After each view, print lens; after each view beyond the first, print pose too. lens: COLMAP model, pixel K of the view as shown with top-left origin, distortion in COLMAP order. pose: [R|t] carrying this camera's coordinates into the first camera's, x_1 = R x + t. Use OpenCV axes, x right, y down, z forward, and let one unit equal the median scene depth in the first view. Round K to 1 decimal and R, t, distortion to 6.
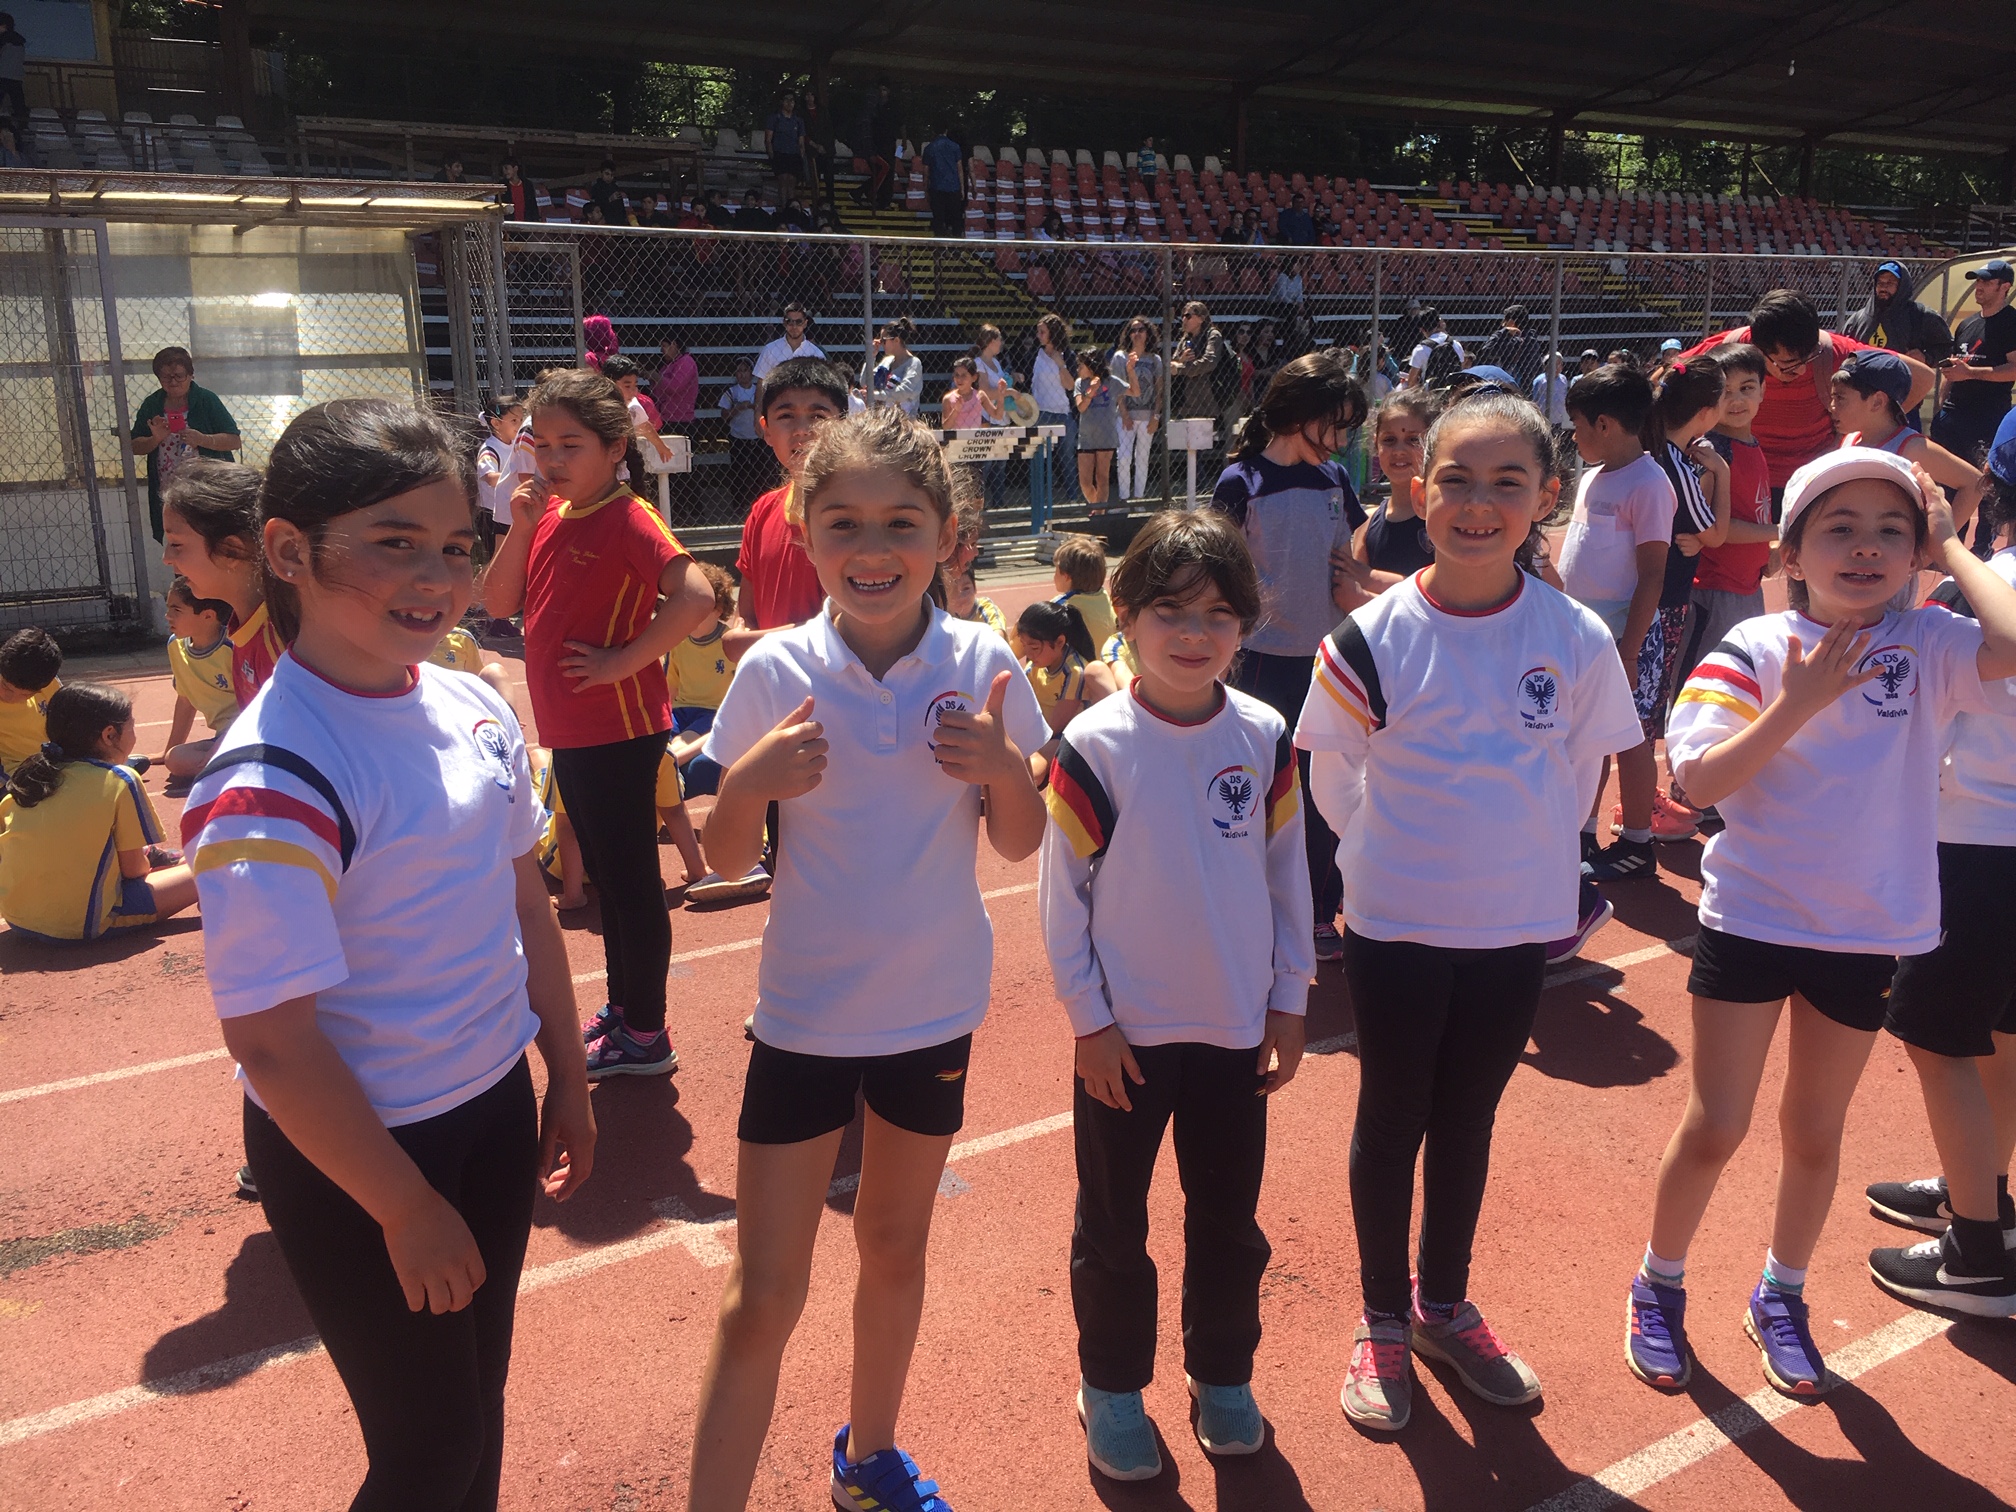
lens RADIAL K [[1742.6, 0, 1011.3], [0, 1742.6, 750.0], [0, 0, 1]] dist [0.084269, -0.116006]
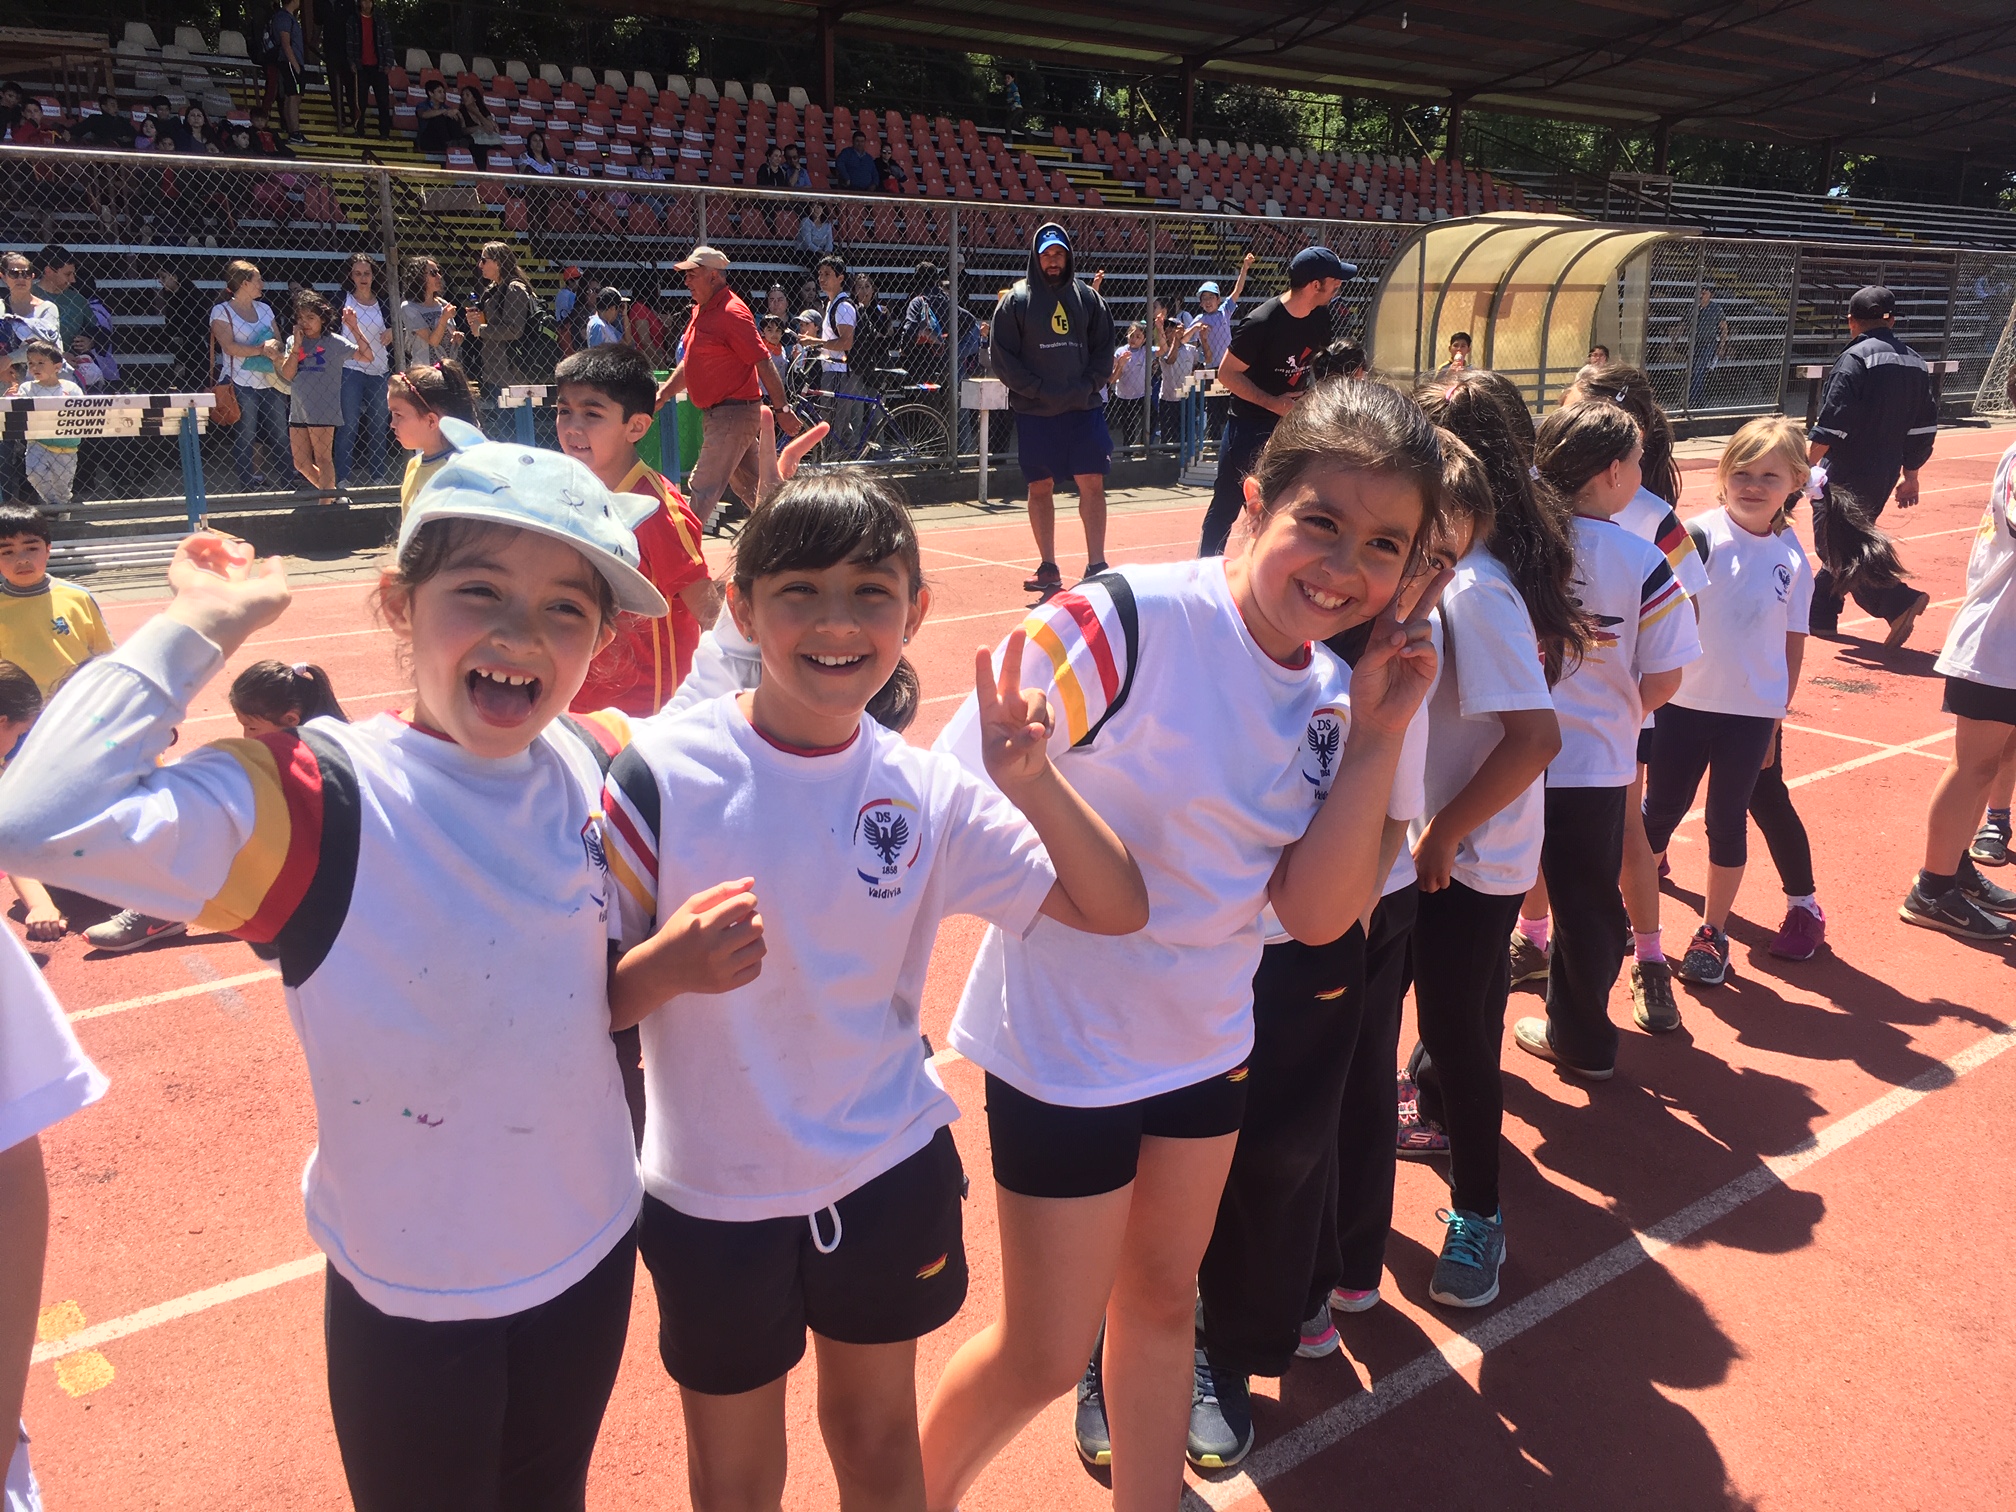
lens RADIAL K [[1742.6, 0, 1000.2], [0, 1742.6, 756.4], [0, 0, 1]] dist [0.084269, -0.116006]
pose [[0.992406, -0.008273, 0.122727, 0.143120], [0.004496, 0.999509, 0.031023, -0.025562], [-0.122923, -0.030236, 0.991956, 0.097125]]
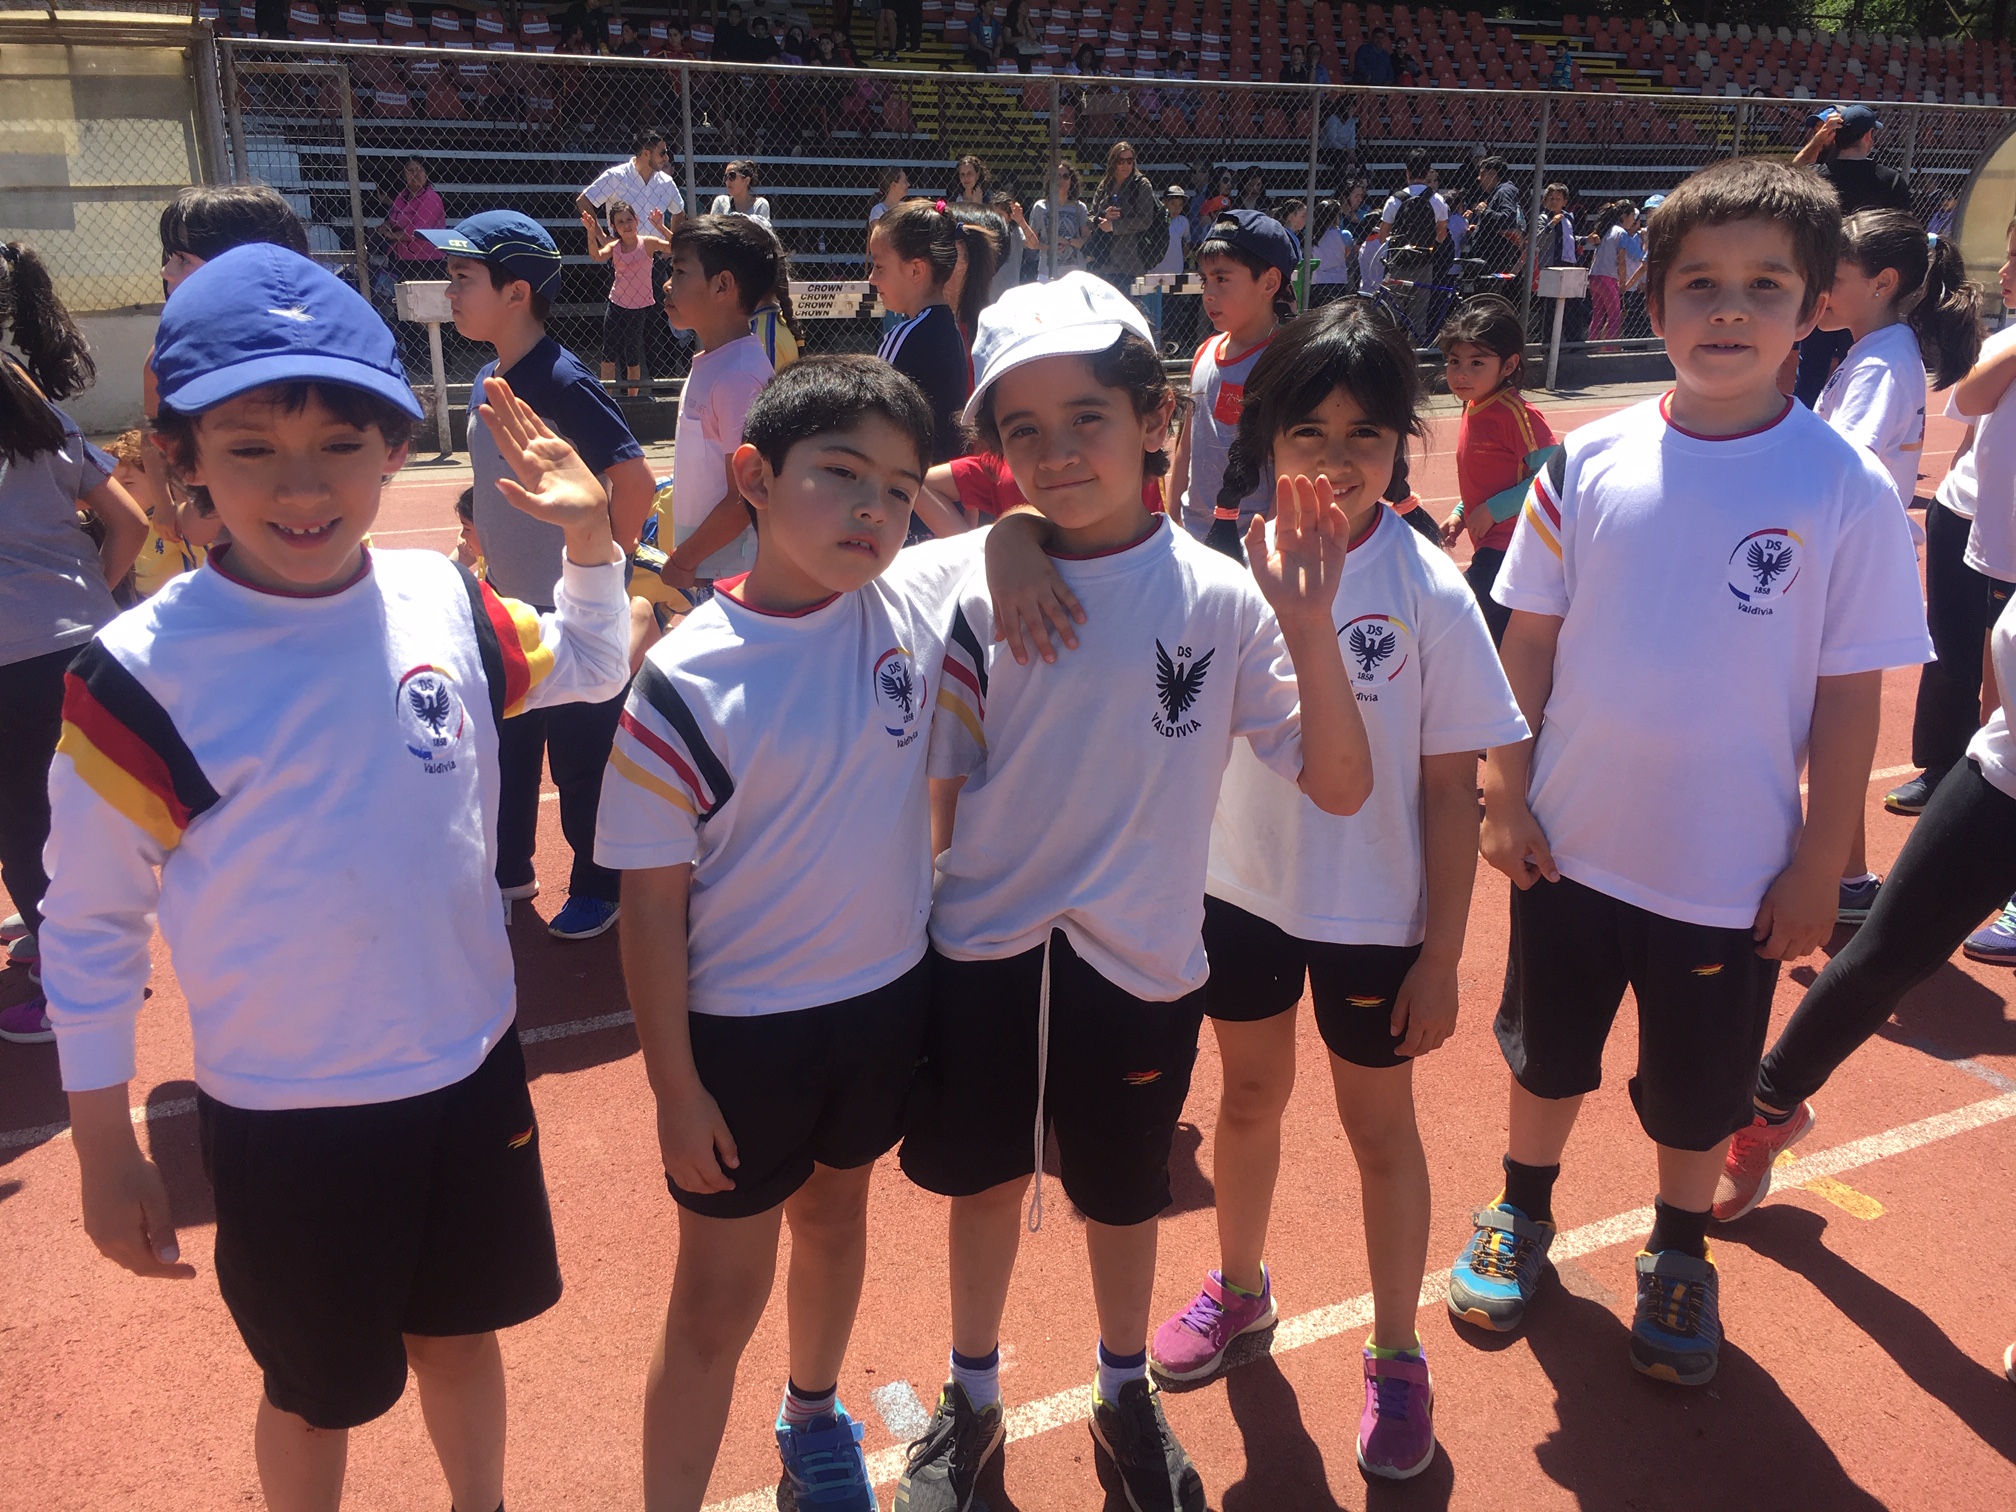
lens RADIAL K [[1742.6, 0, 1011.6], [0, 1742.6, 744.2], [0, 0, 1]] dist [0.084269, -0.116006]
pose [[0.993686, 0.049003, -0.100934, 0.098942], [-0.041030, 0.995982, 0.079606, -0.012205], [0.104429, -0.074962, 0.991703, 0.050633]]
